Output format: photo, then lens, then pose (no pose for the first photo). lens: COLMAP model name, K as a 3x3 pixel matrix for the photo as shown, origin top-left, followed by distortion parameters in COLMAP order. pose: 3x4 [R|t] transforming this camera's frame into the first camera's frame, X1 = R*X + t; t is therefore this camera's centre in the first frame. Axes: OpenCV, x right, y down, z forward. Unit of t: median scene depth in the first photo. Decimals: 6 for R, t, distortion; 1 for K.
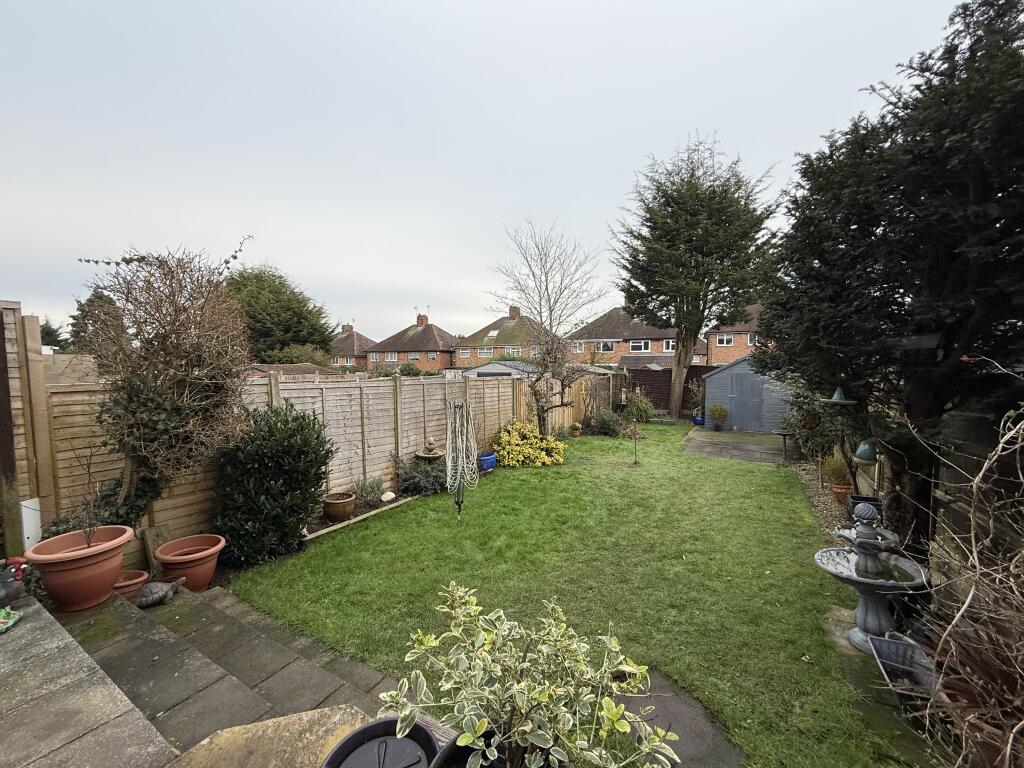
lens RADIAL K [[412.7, 0, 512.0], [0, 412.7, 384.0], [0, 0, 1]] dist [-0.031169, 0.000033]
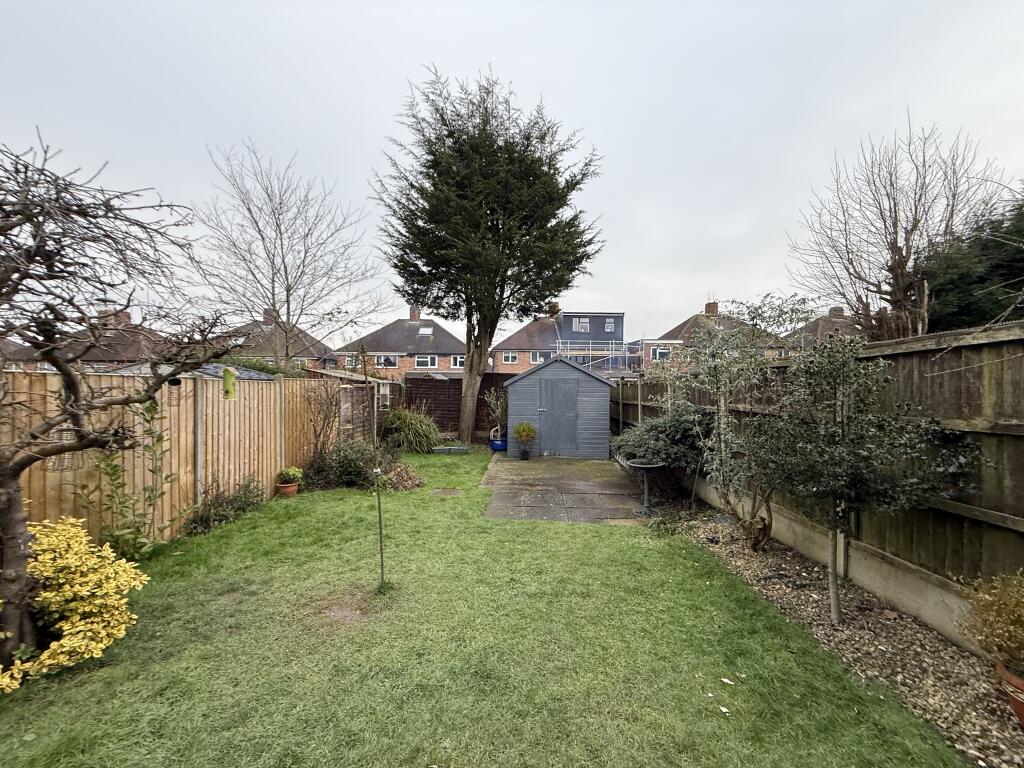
lens RADIAL K [[405.5, 0, 512.0], [0, 405.5, 384.0], [0, 0, 1]] dist [0.000162, 0.000112]
pose [[0.876735, 0.008035, 0.480907, 0.123234], [0.018857, 0.998517, -0.051062, 0.016604], [-0.480604, 0.053836, 0.875283, 0.335197]]
